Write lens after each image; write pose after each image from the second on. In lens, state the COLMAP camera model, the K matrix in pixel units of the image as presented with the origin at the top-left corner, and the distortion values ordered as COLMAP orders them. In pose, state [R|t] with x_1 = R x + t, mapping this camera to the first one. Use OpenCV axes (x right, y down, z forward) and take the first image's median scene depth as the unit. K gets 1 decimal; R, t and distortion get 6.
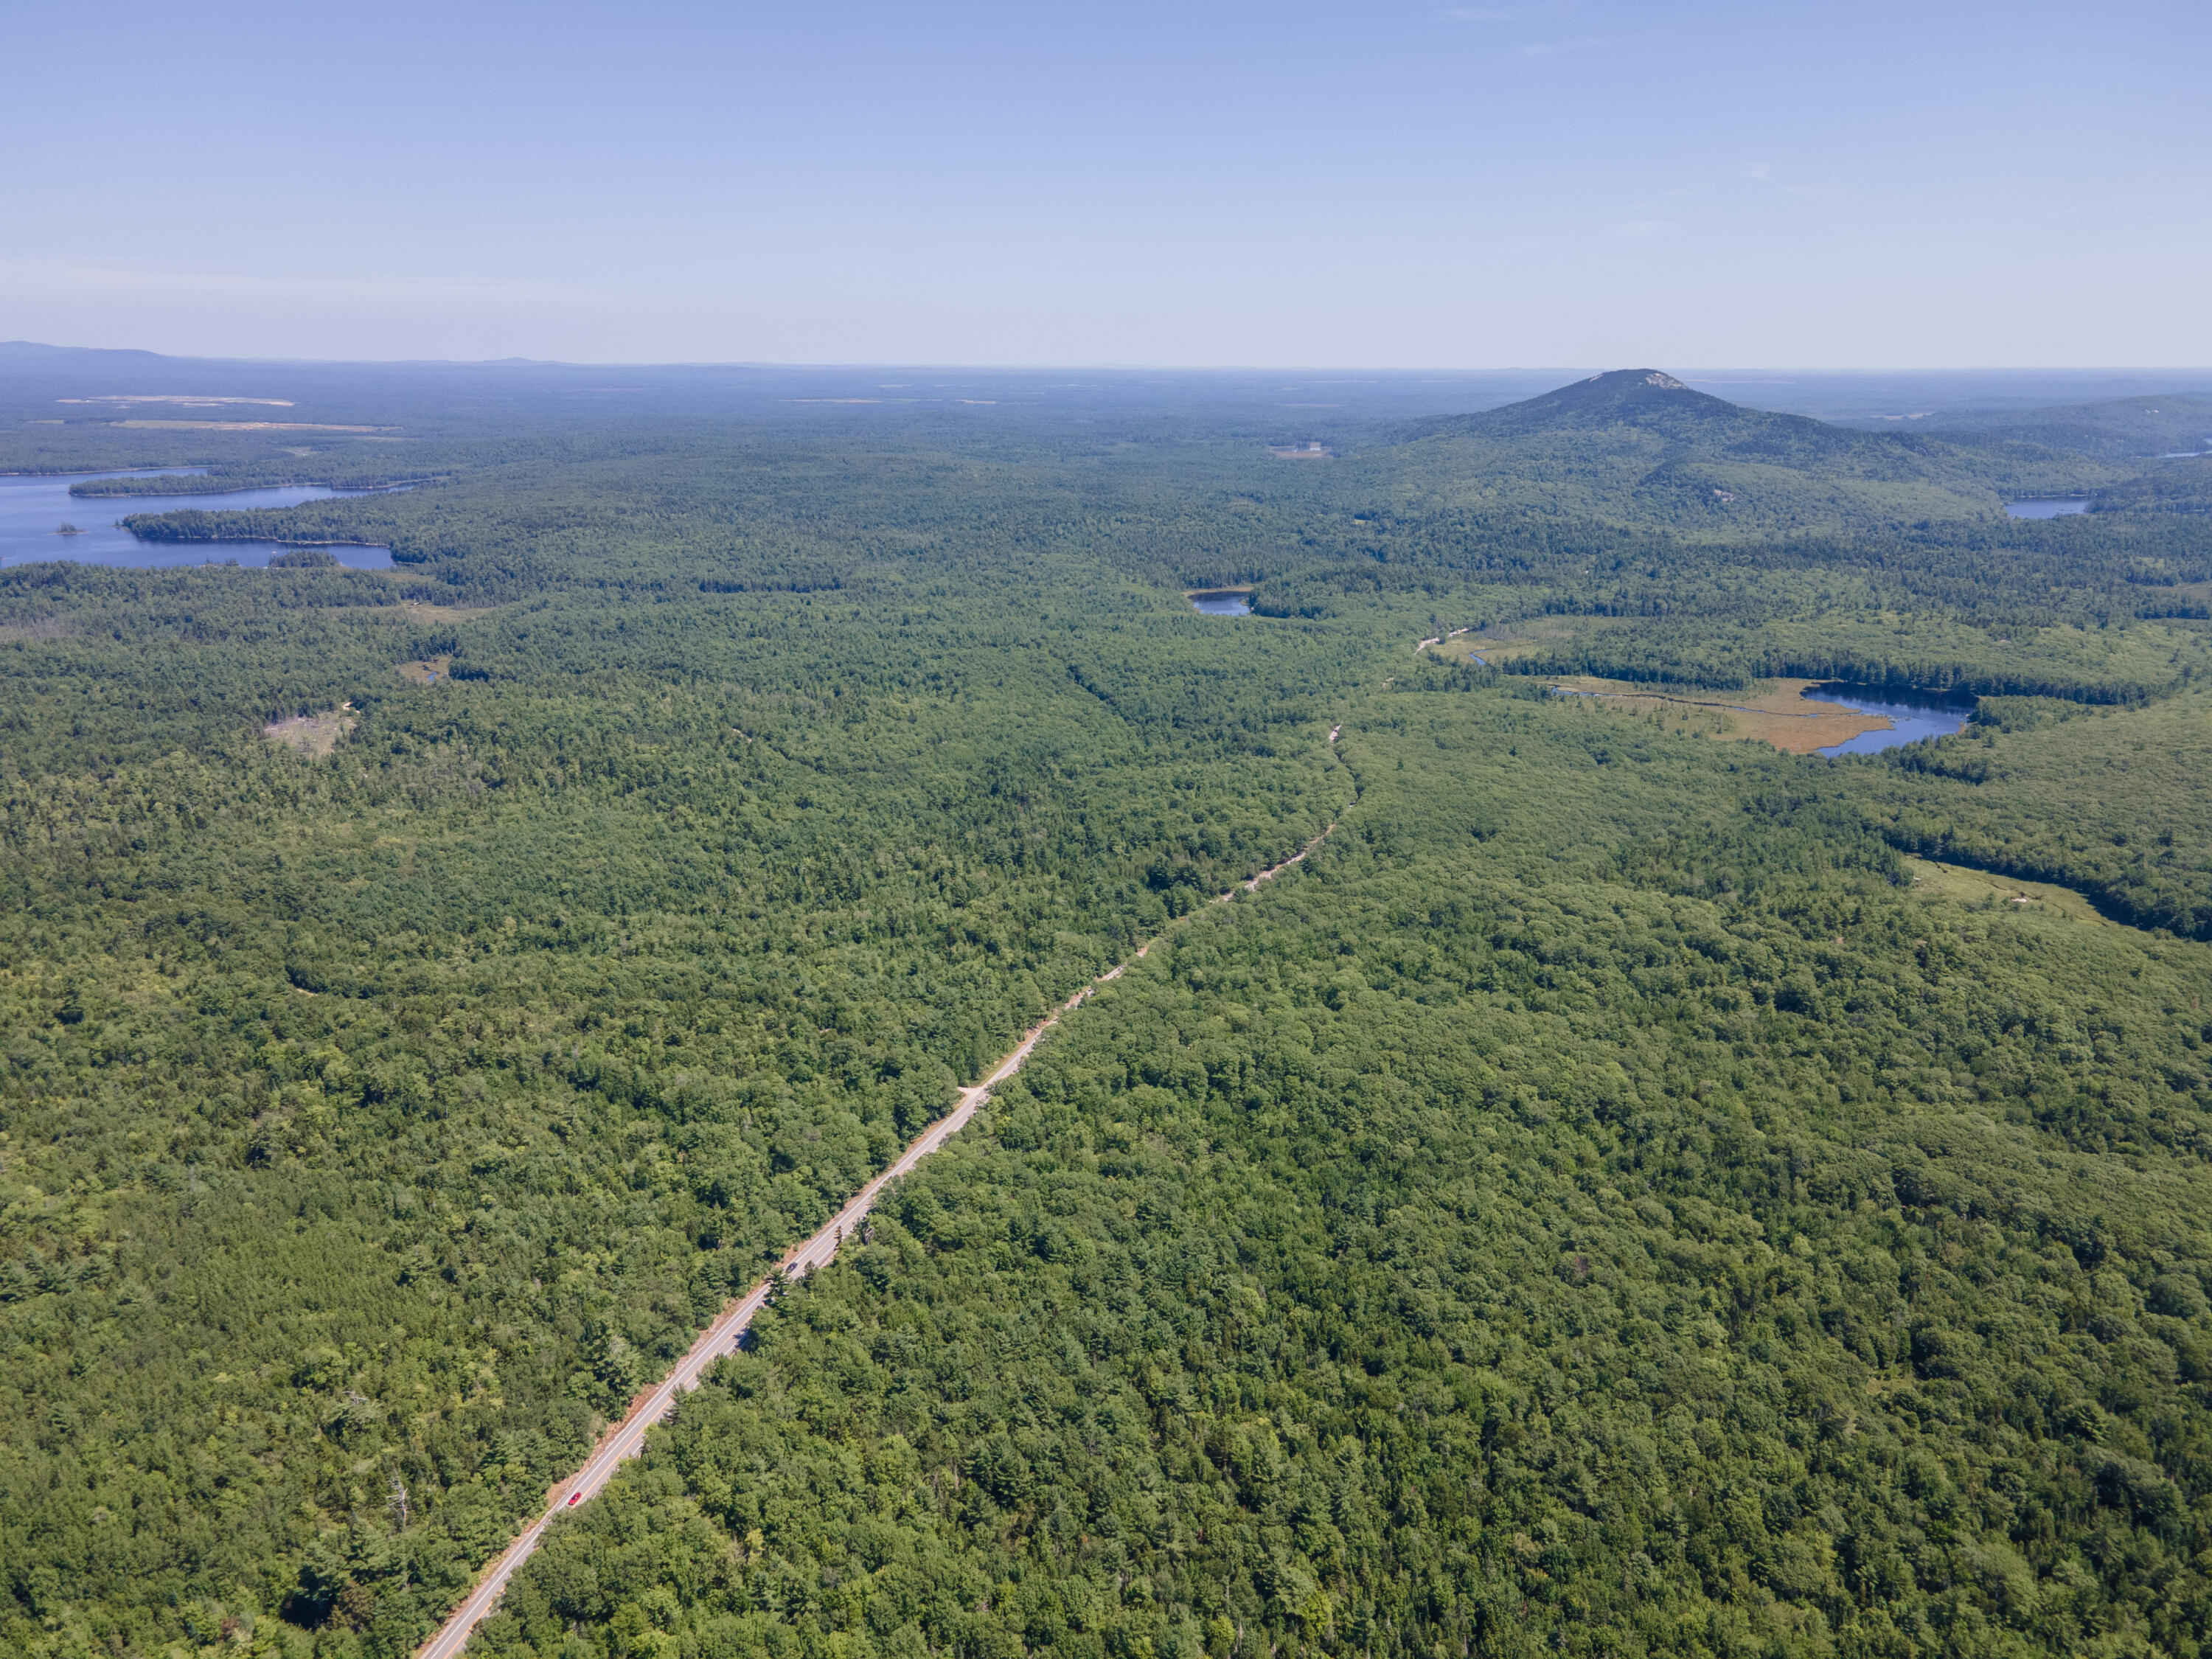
lens RADIAL K [[1607.7, 0, 1114.9], [0, 1607.7, 840.6], [0, 0, 1]] dist [0.023948, 0.036712]
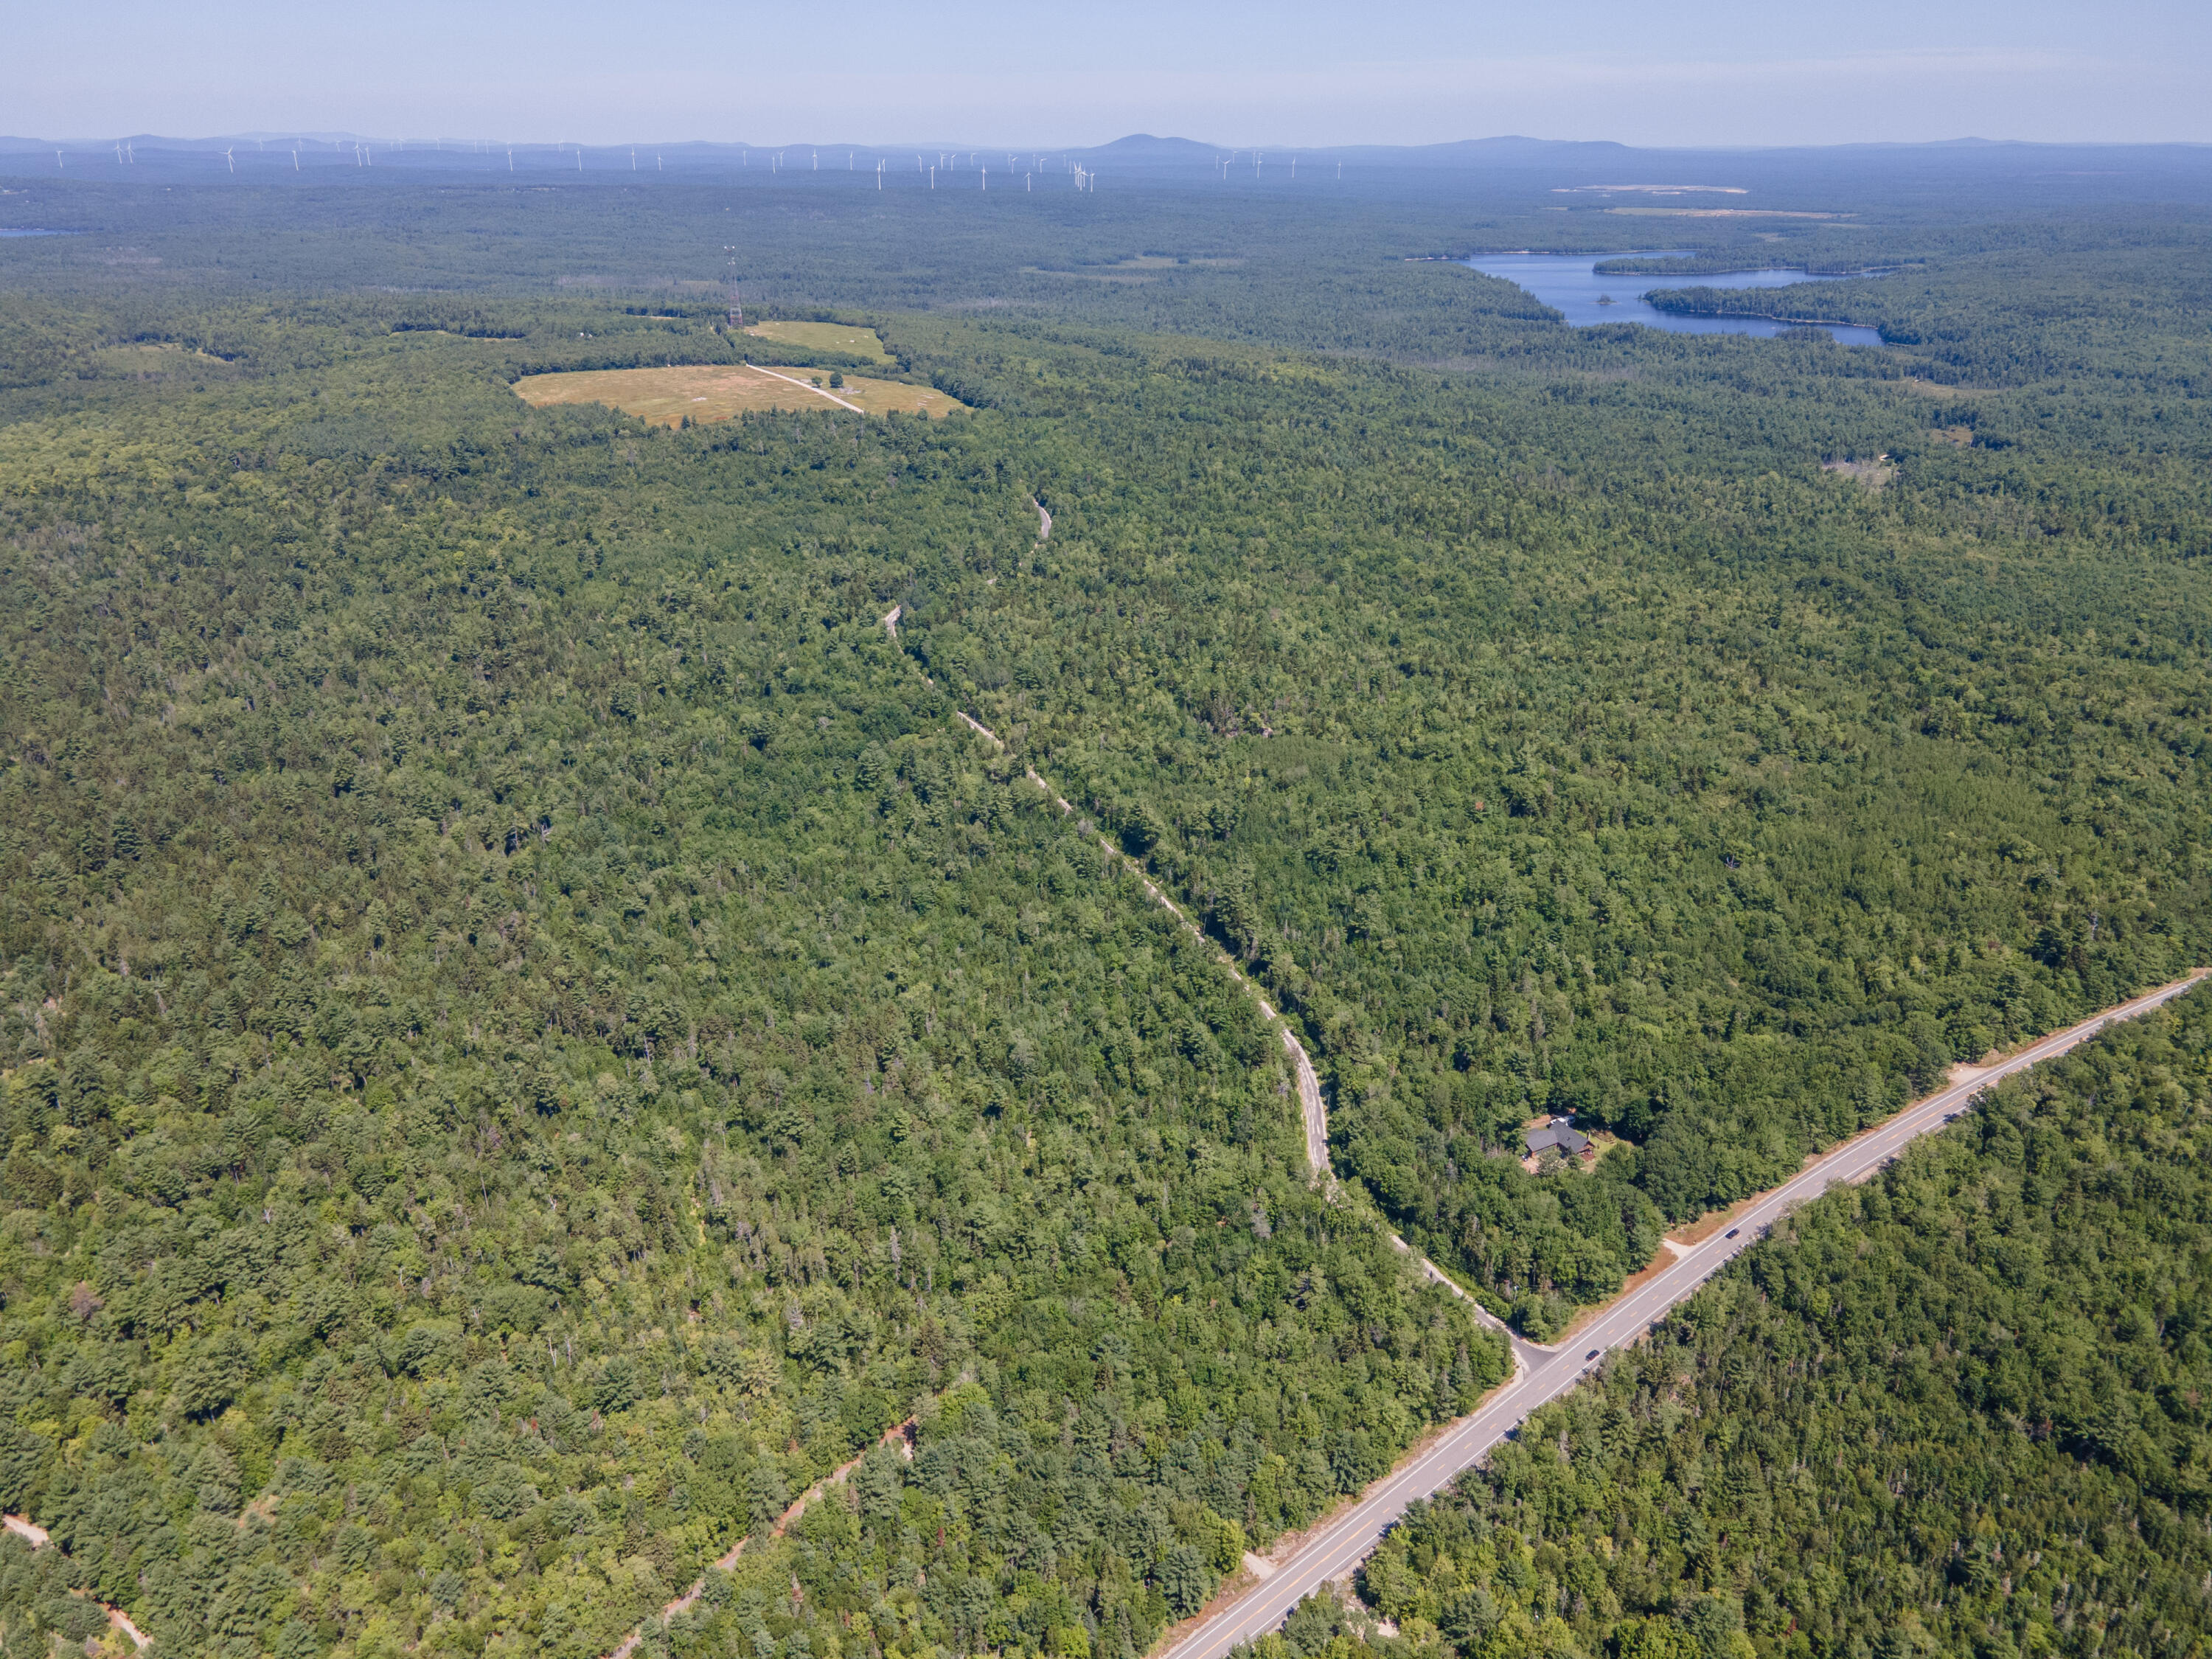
lens RADIAL K [[1607.7, 0, 1110.0], [0, 1607.7, 820.7], [0, 0, 1]] dist [0.023948, 0.036712]
pose [[0.702830, 0.273343, -0.656745, -0.025950], [-0.202697, 0.961908, 0.183433, 0.048754], [0.681868, 0.004198, 0.731463, -0.161403]]
